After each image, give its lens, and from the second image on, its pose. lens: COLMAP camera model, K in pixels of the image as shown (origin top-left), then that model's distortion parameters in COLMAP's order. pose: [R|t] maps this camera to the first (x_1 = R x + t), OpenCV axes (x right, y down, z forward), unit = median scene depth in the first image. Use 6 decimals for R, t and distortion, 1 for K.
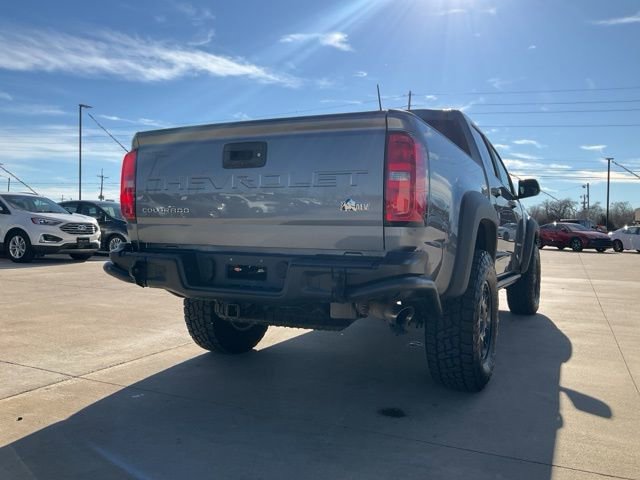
lens RADIAL K [[517.4, 0, 320.8], [0, 517.4, 237.0], [0, 0, 1]] dist [0.011554, -0.028737]
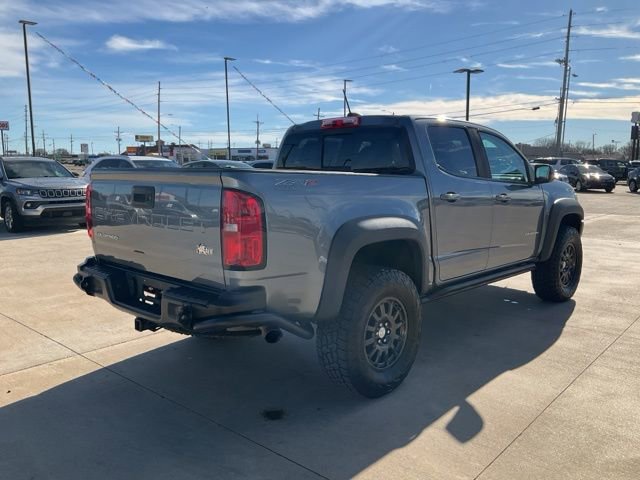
lens RADIAL K [[529.7, 0, 317.6], [0, 529.7, 242.7], [0, 0, 1]] dist [0.041496, -0.087466]
pose [[0.955329, 0.017934, -0.294998, 0.574589], [0.018927, 0.992396, 0.121623, -0.187697], [0.294936, -0.121774, 0.947726, -0.066287]]
